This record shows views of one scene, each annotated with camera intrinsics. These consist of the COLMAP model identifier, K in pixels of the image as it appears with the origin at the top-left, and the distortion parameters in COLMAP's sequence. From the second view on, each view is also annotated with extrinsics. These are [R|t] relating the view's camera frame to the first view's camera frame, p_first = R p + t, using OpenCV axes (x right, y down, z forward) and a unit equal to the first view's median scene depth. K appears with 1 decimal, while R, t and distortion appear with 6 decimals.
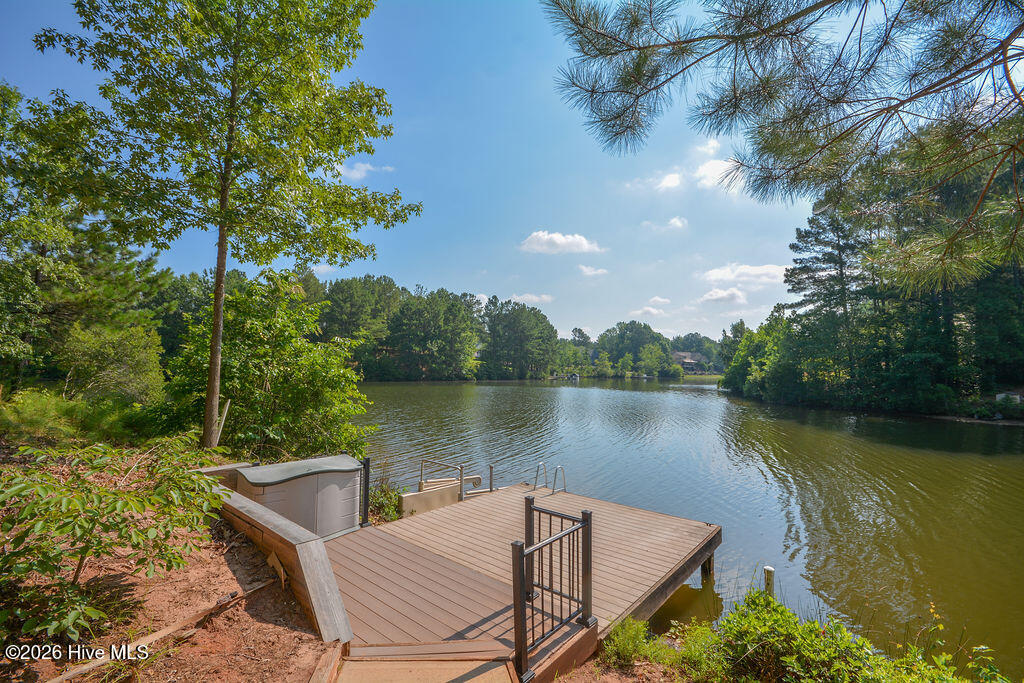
lens RADIAL K [[451.4, 0, 512.0], [0, 451.4, 341.5], [0, 0, 1]] dist [-0.010232, 0.000097]
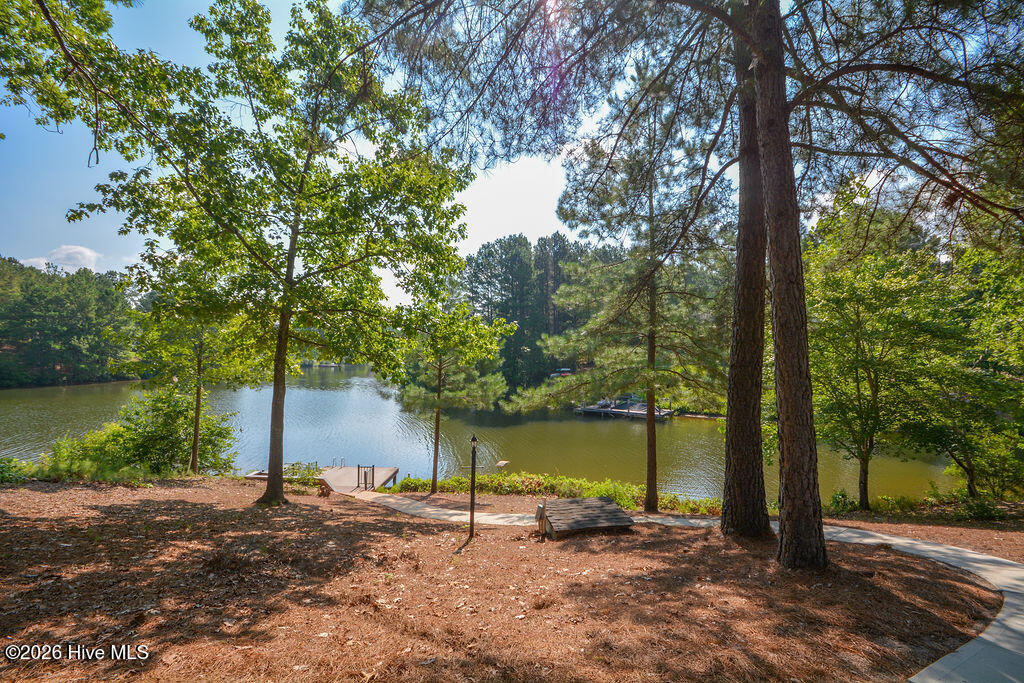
lens RADIAL K [[451.4, 0, 512.0], [0, 451.4, 341.5], [0, 0, 1]] dist [-0.010232, 0.000097]
pose [[0.779304, 0.021797, 0.626267, -0.069517], [-0.045050, 0.998758, 0.021297, -0.045361], [-0.625025, -0.044810, 0.779318, -0.146821]]
